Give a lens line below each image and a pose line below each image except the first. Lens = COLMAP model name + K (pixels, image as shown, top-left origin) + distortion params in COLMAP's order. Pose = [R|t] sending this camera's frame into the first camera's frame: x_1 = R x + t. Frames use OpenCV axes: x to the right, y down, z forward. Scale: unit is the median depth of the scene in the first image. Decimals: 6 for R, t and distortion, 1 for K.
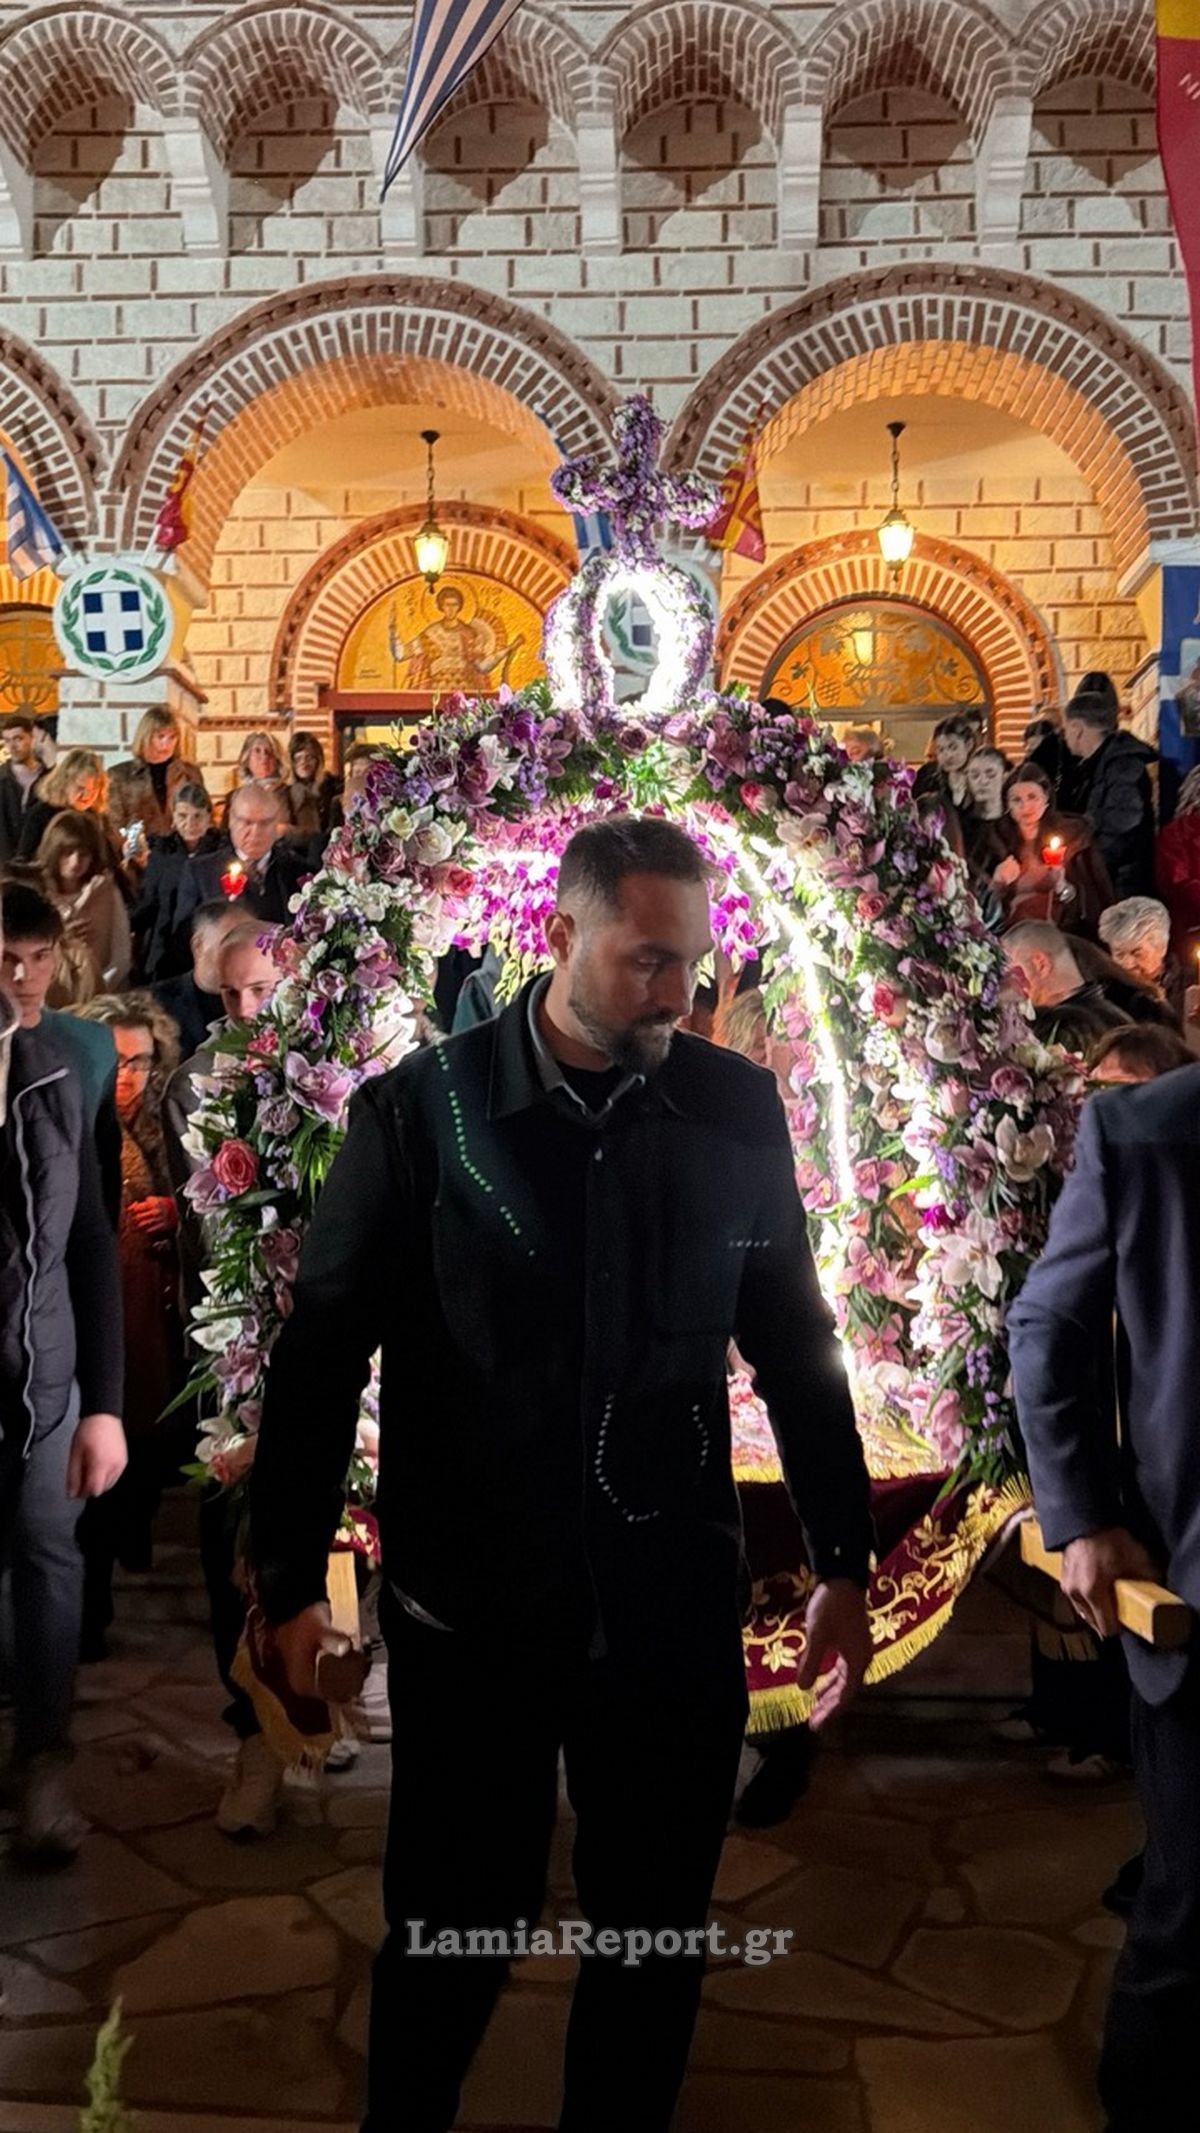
lens RADIAL K [[1811.3, 0, 622.1], [0, 1811.3, 1054.5], [0, 0, 1]] dist [0.060186, -0.142093]
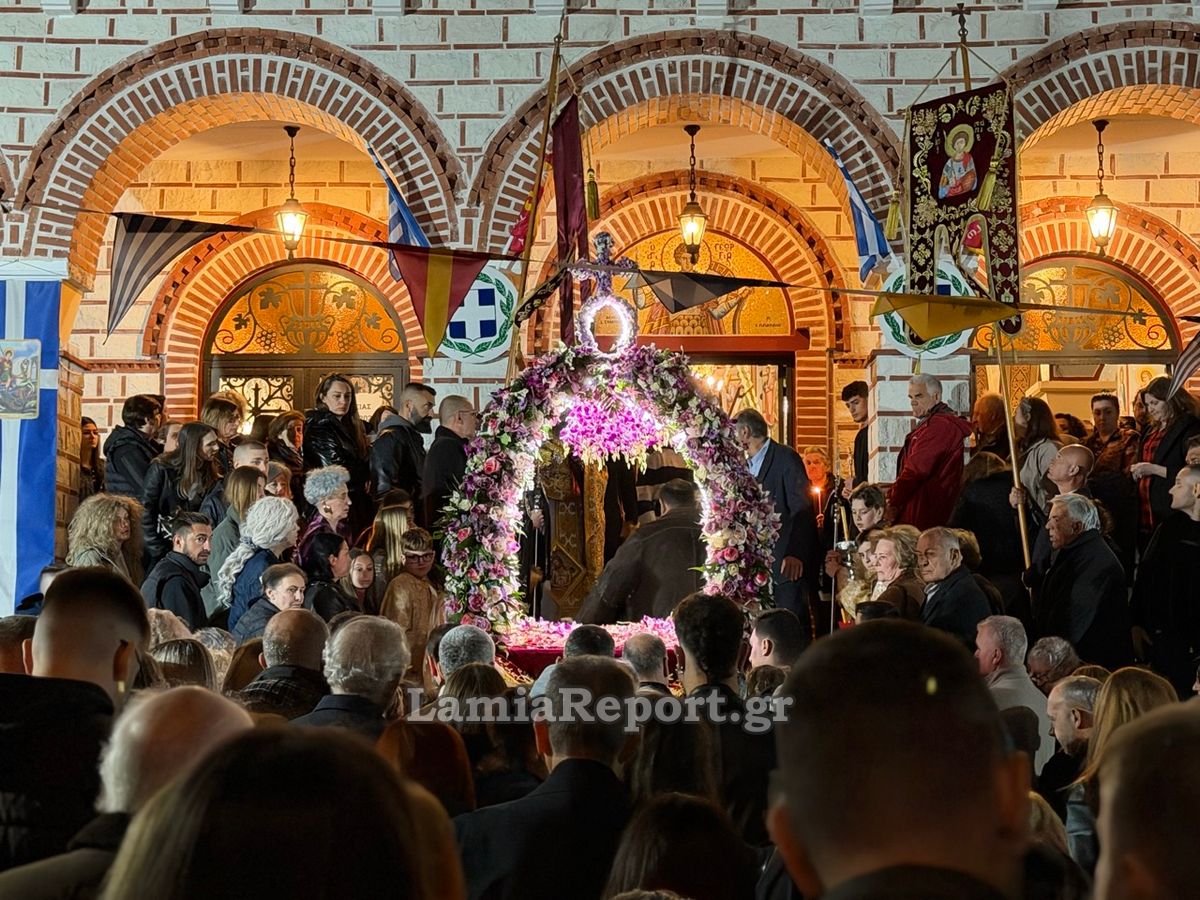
lens RADIAL K [[2189.4, 0, 598.5], [0, 2189.4, 454.7], [0, 0, 1]] dist [0.131767, 0.000000]
pose [[0.999985, 0.005223, -0.001314, -0.191748], [-0.005301, 0.997612, -0.068860, -0.044155], [0.000951, 0.068866, 0.997625, -0.441907]]
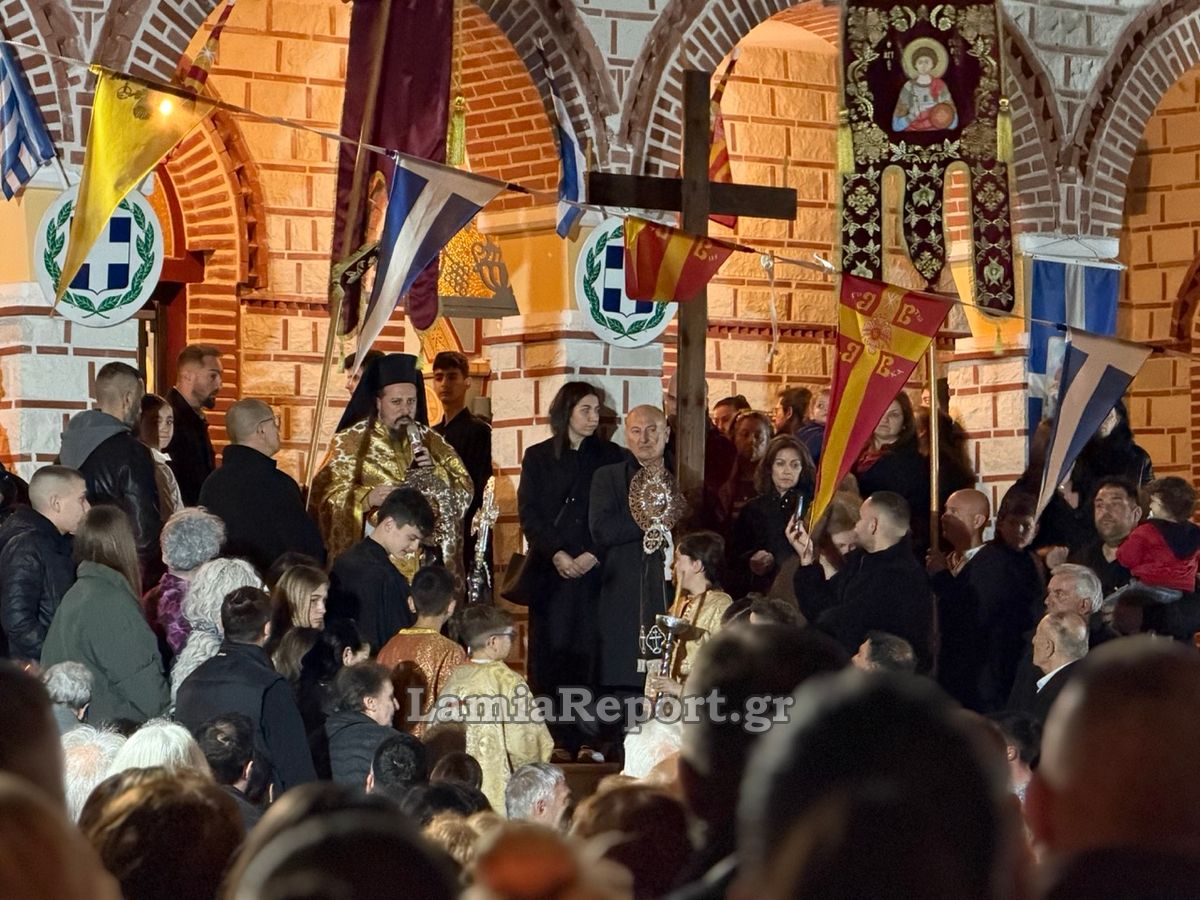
lens RADIAL K [[4359.5, 0, 603.8], [0, 4359.5, 456.2], [0, 0, 1]] dist [0.117837, 0.000000]
pose [[0.768755, 0.023447, 0.639113, -1.333226], [-0.013169, 0.999696, -0.020835, -0.109551], [-0.639408, 0.007601, 0.768830, -0.626150]]
